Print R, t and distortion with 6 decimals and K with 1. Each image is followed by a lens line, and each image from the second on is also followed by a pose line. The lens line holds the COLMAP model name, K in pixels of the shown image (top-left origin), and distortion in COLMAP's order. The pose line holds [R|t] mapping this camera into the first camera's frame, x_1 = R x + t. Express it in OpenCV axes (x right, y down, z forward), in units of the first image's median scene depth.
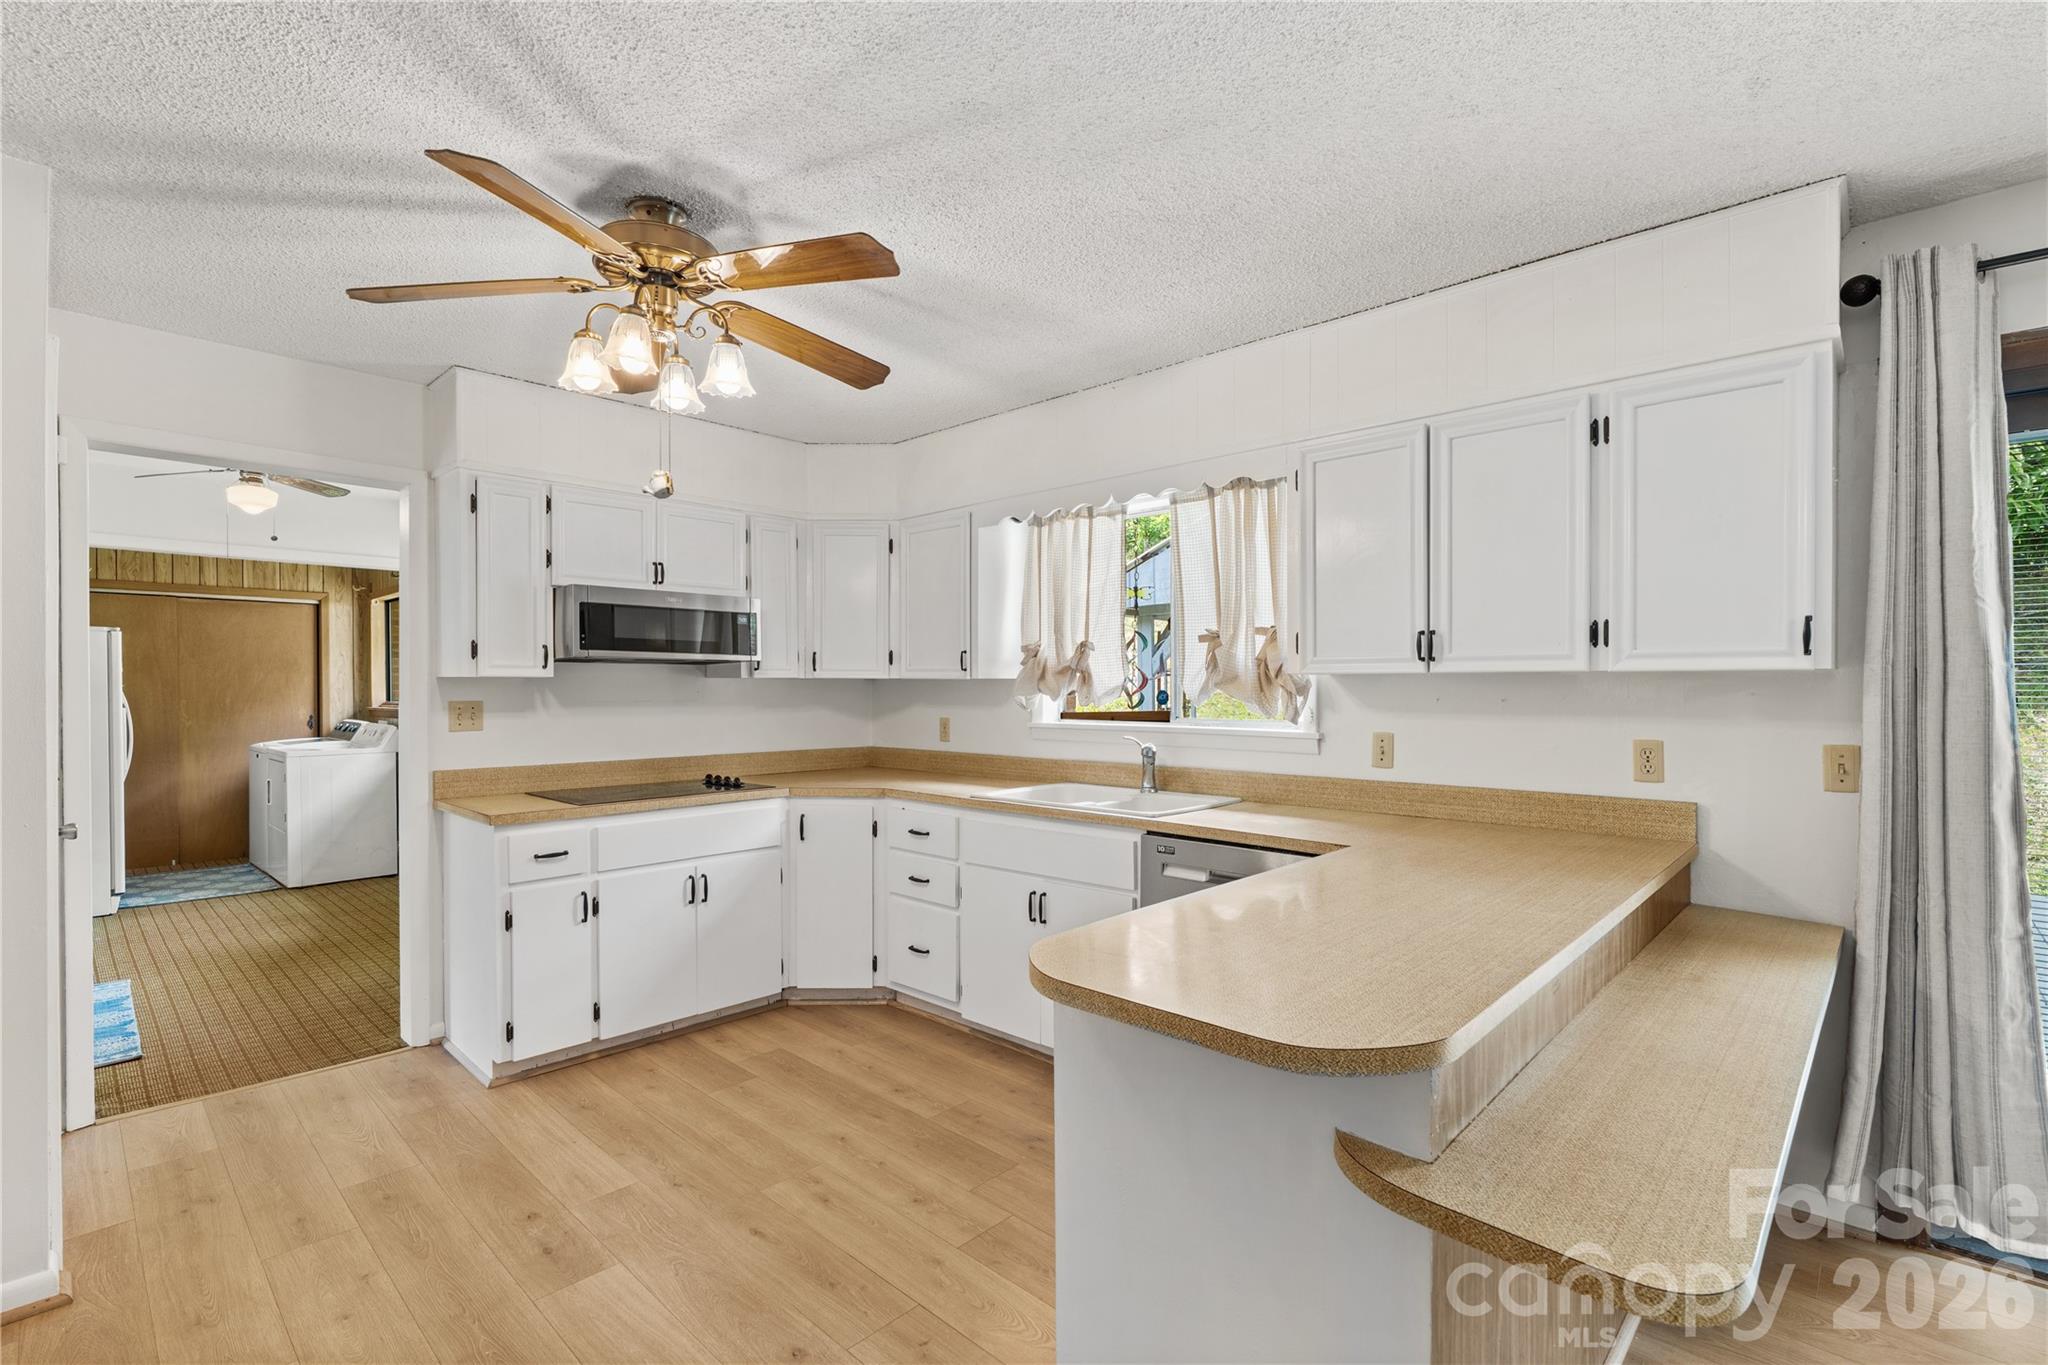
lens RADIAL K [[931.8, 0, 1027.3], [0, 931.8, 693.8], [0, 0, 1]] dist [-0.009756, 0.001786]
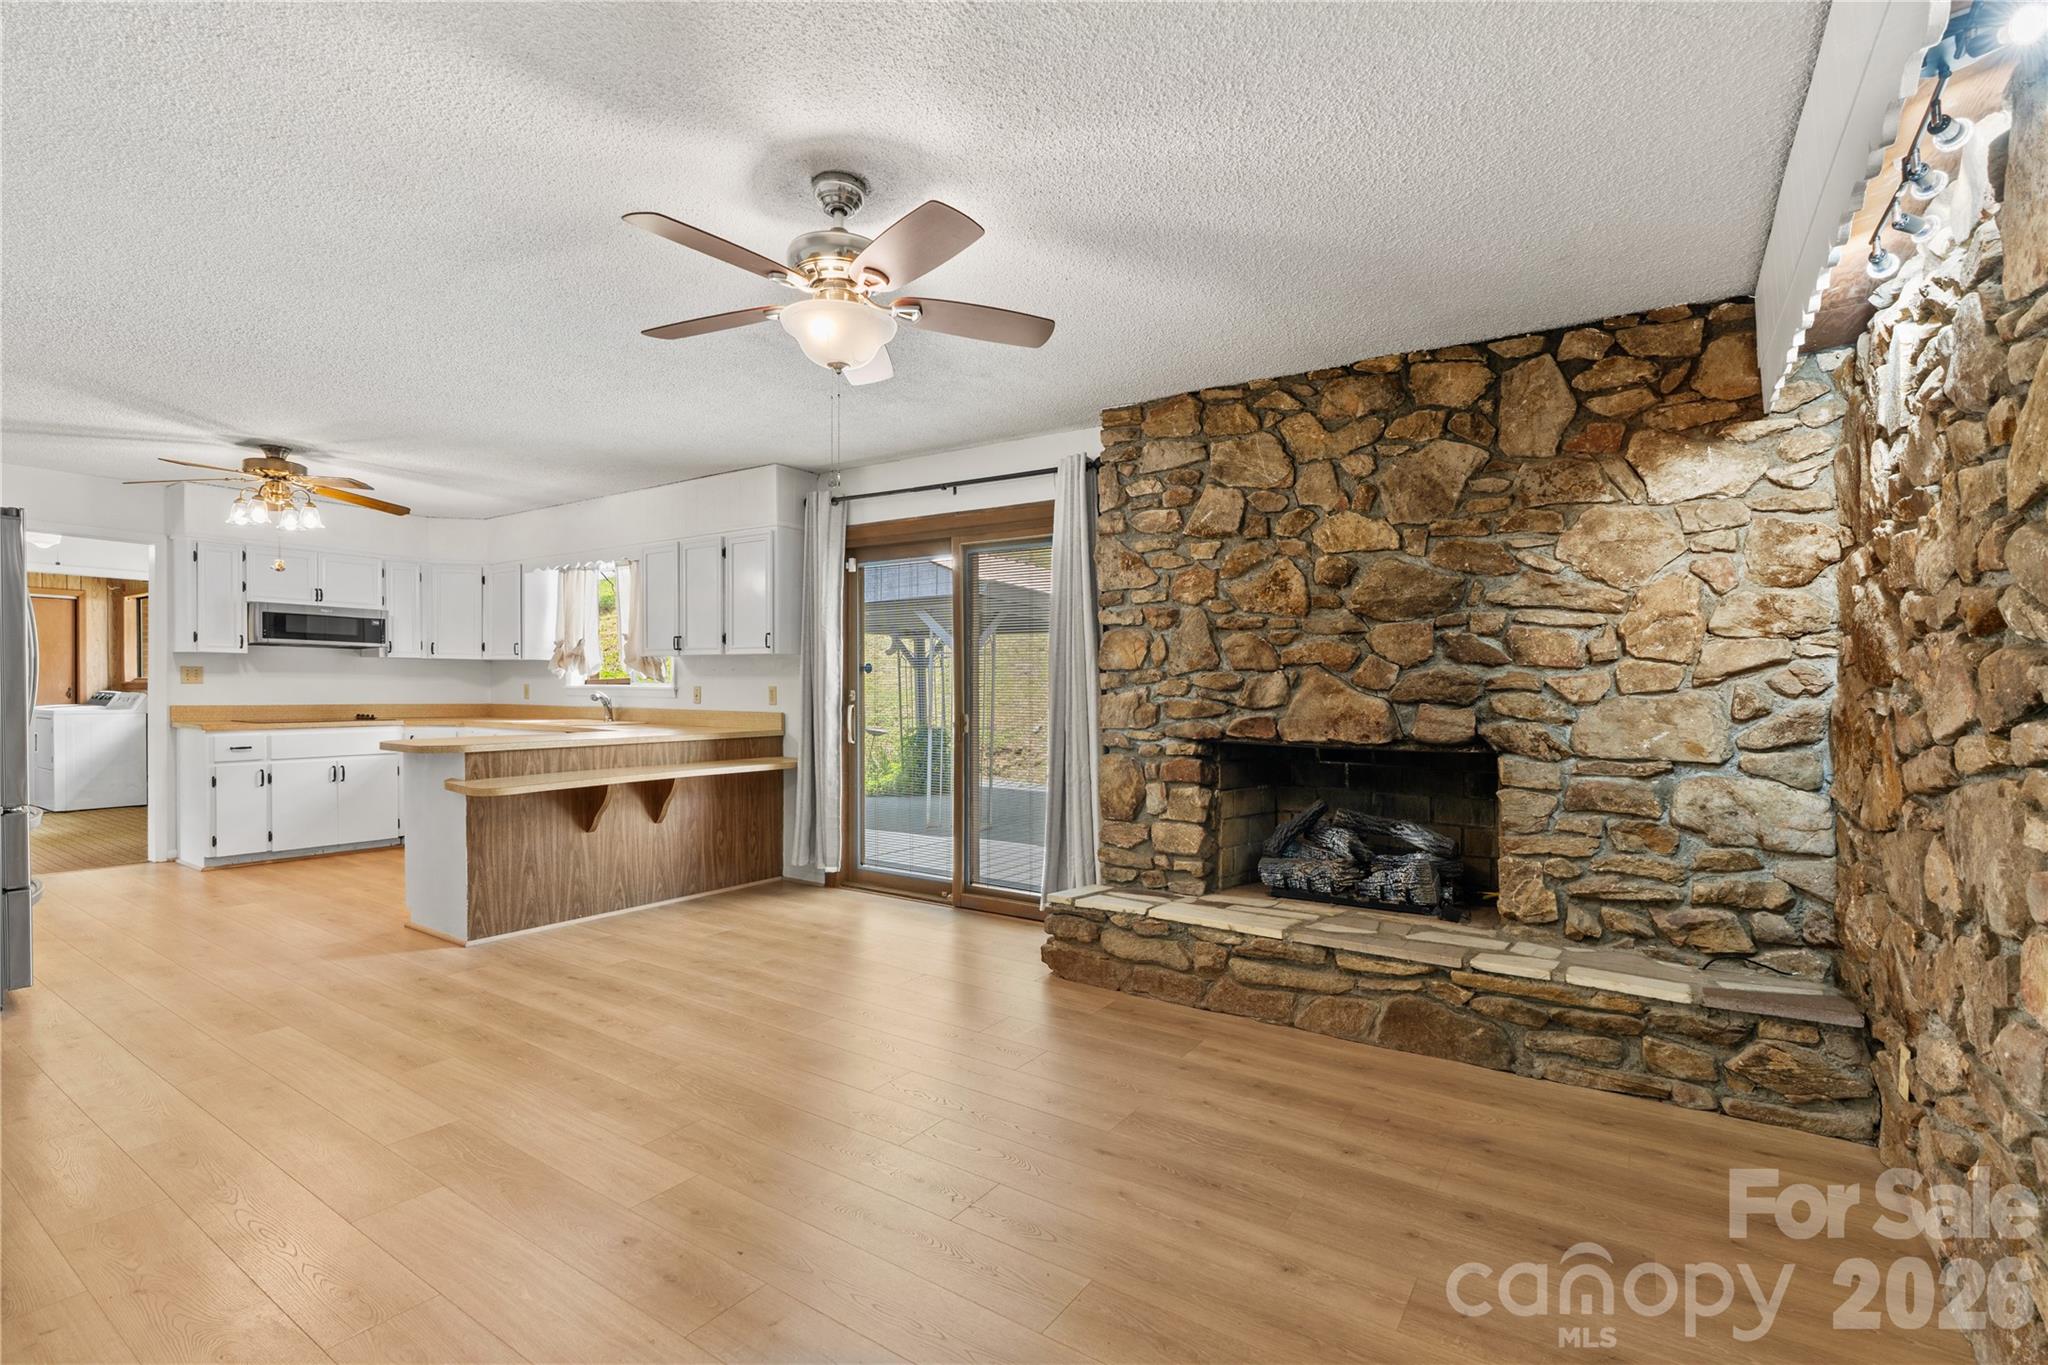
lens RADIAL K [[931.8, 0, 1032.8], [0, 931.8, 702.8], [0, 0, 1]] dist [-0.009756, 0.001786]
pose [[0.986048, 0.008367, 0.166253, 0.553059], [-0.009528, 0.999935, 0.006192, 0.041979], [-0.166190, -0.007689, 0.986064, -0.812938]]
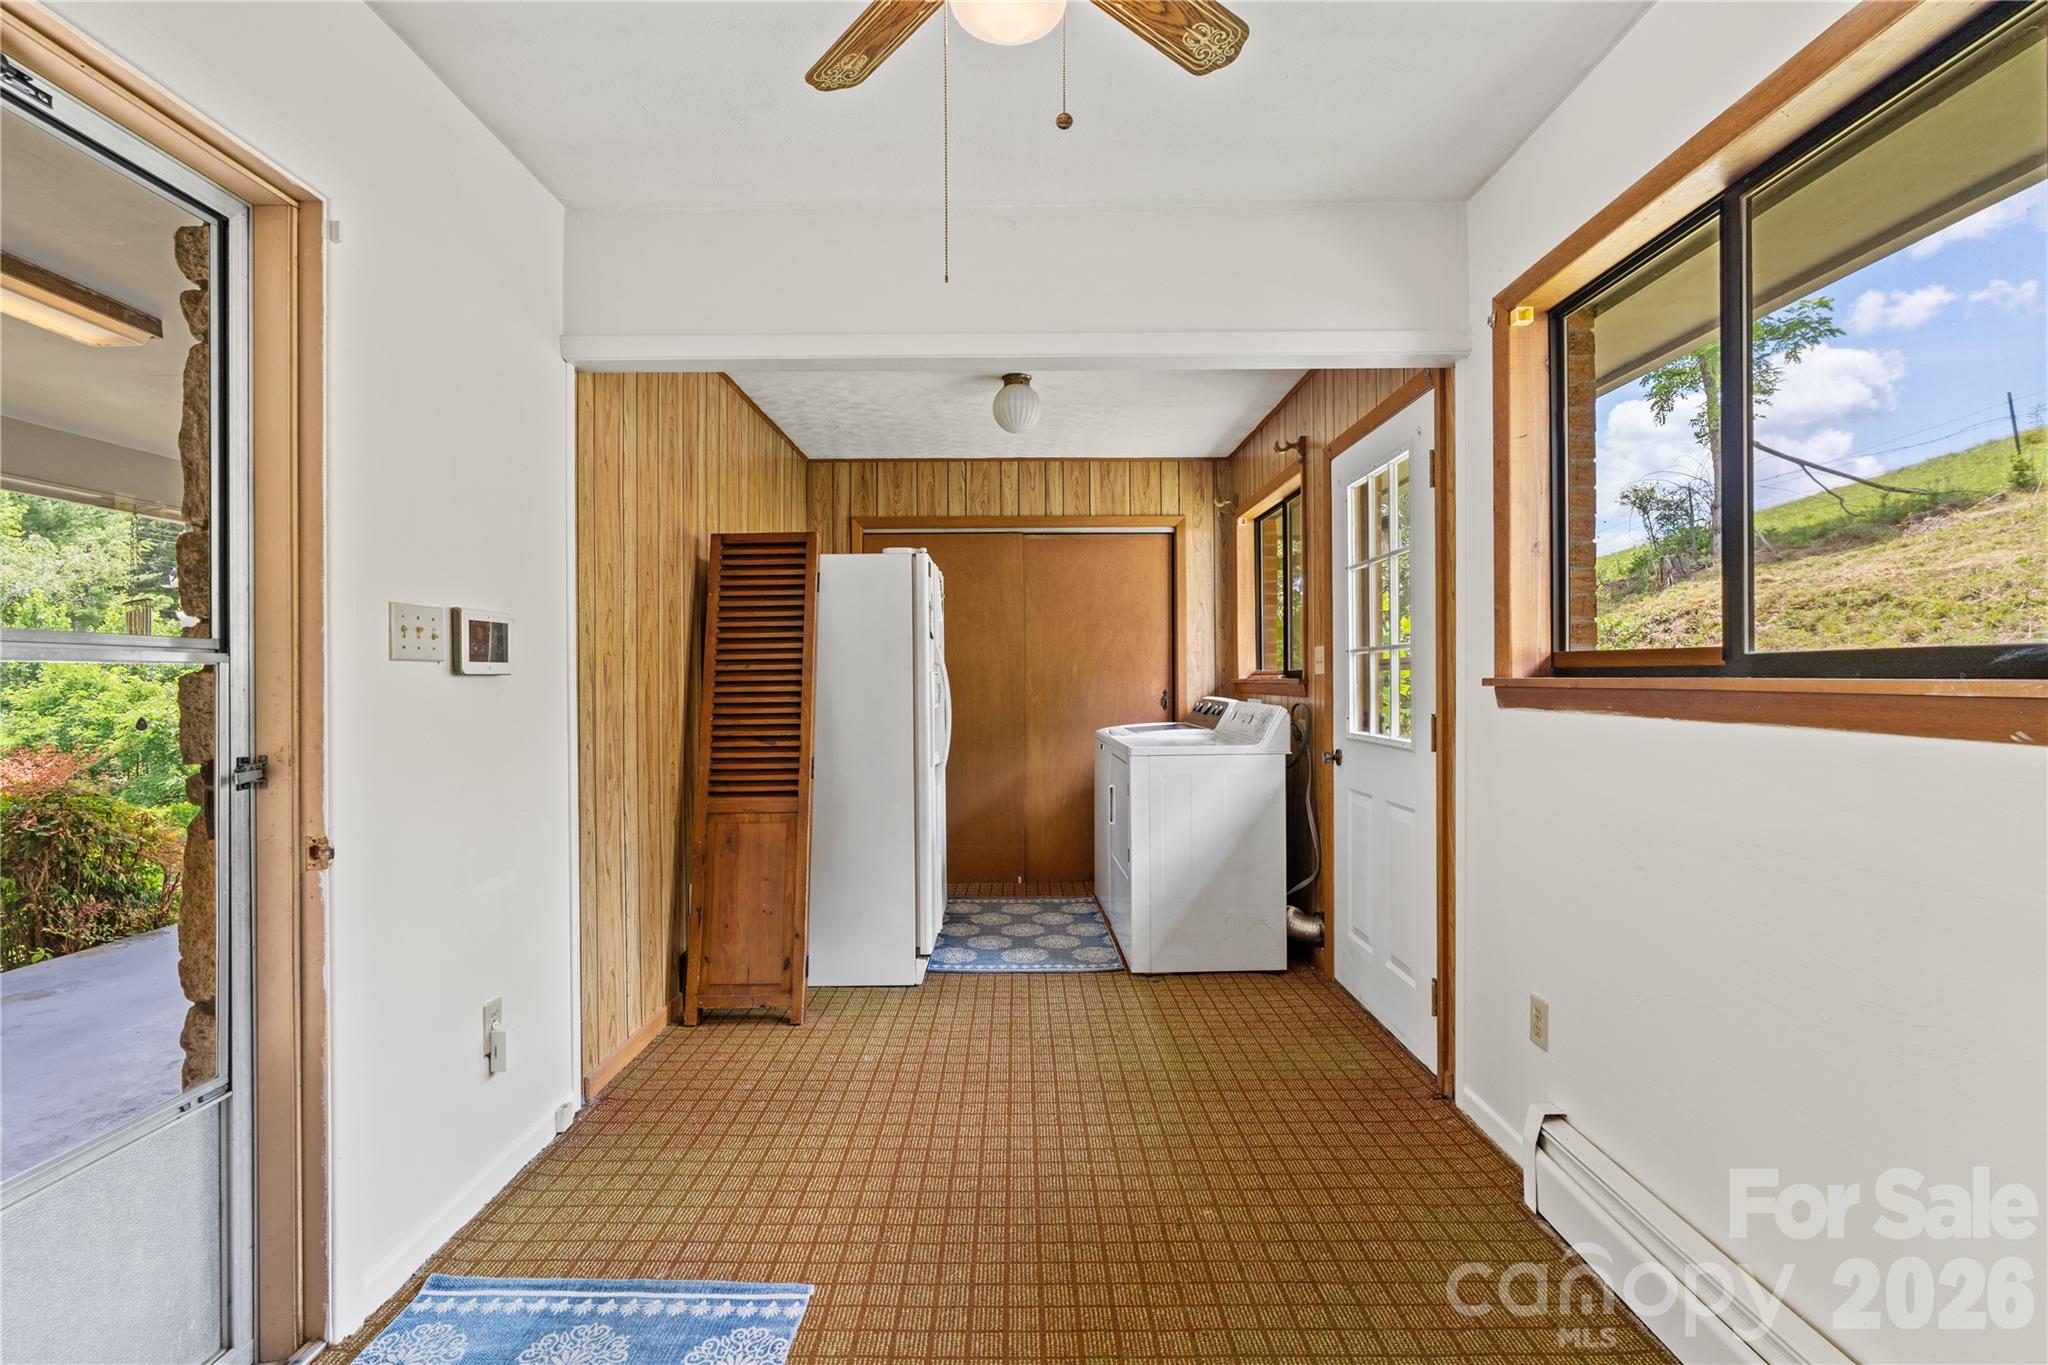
lens RADIAL K [[931.8, 0, 1022.9], [0, 931.8, 685.8], [0, 0, 1]] dist [-0.009756, 0.001786]
pose [[0.687903, 0.003068, -0.725796, -0.577198], [0.000220, 0.999990, 0.004436, 0.029029], [0.725802, -0.003211, 0.687896, 0.753396]]
